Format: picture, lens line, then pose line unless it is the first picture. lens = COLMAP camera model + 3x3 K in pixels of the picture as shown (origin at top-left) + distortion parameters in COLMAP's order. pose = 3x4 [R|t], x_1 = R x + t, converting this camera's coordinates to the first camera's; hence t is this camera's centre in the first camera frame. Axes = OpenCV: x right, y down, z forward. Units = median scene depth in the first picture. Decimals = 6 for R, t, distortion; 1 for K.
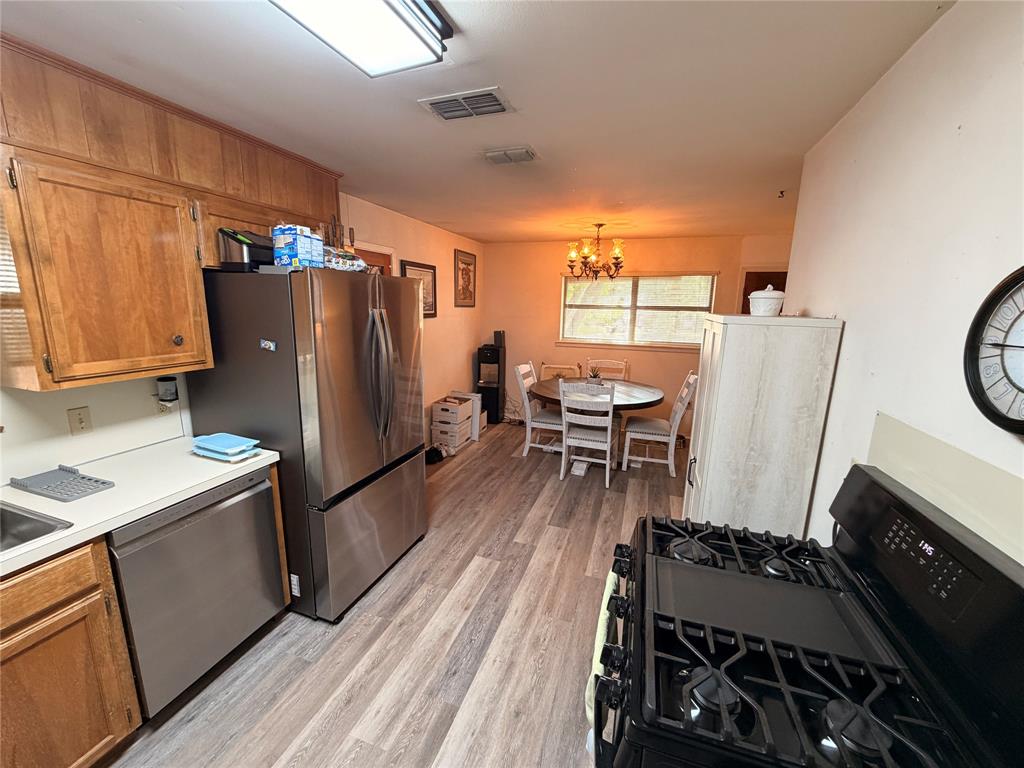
lens RADIAL K [[409.9, 0, 512.4], [0, 409.9, 384.7], [0, 0, 1]] dist [0.003046, -0.000760]
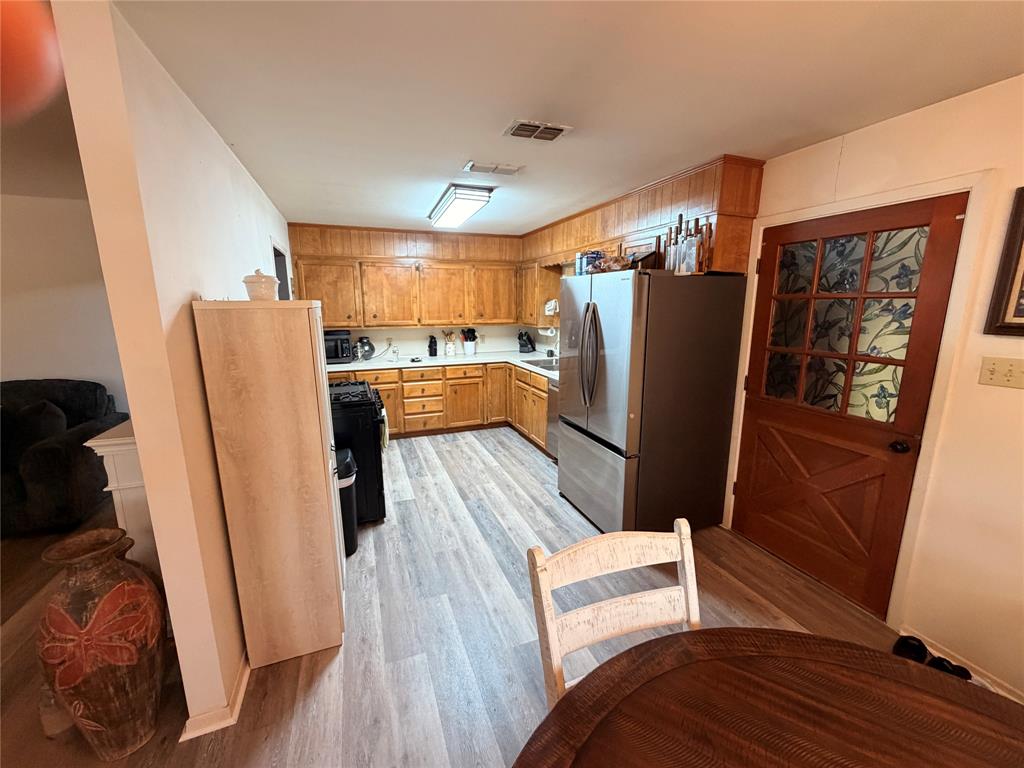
lens RADIAL K [[409.9, 0, 513.1], [0, 409.9, 386.5], [0, 0, 1]] dist [0.003046, -0.000760]
pose [[-0.766173, 0.107379, -0.633600, 0.518593], [-0.143473, 0.932474, 0.331523, -0.247582], [0.626414, 0.344909, -0.699030, 1.380046]]
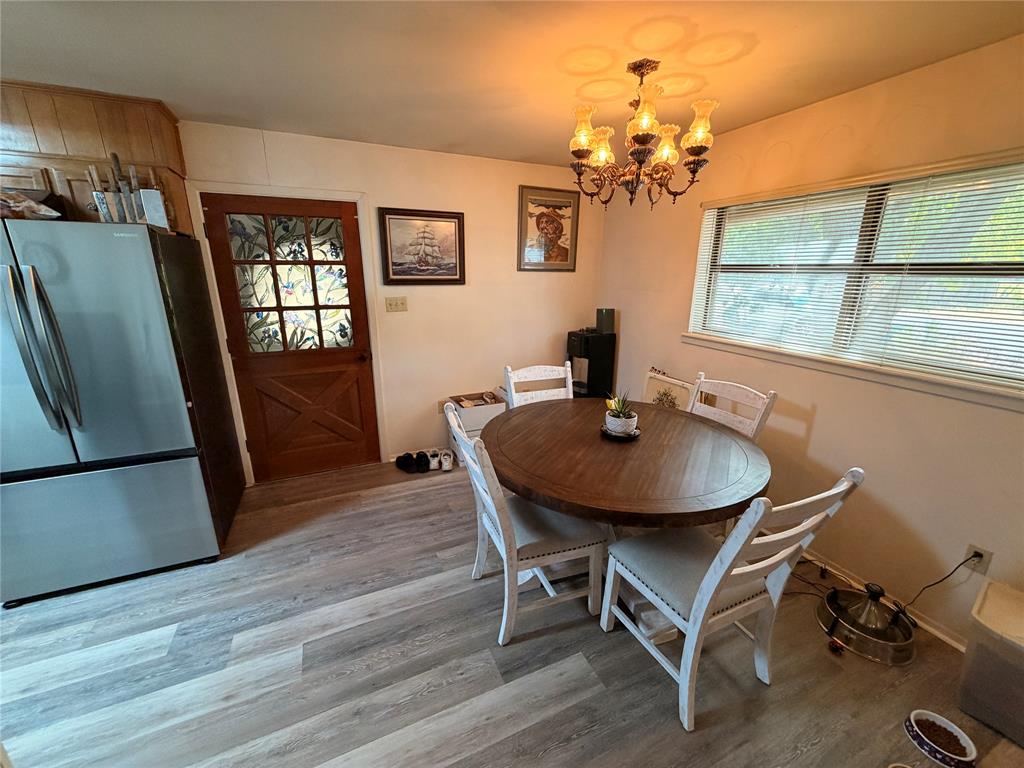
lens RADIAL K [[409.9, 0, 512.7], [0, 409.9, 386.4], [0, 0, 1]] dist [0.003046, -0.000760]
pose [[0.678218, 0.189029, -0.710133, 0.683227], [-0.136940, 0.981933, 0.130594, -0.145824], [0.721989, 0.008674, 0.691850, 0.867507]]
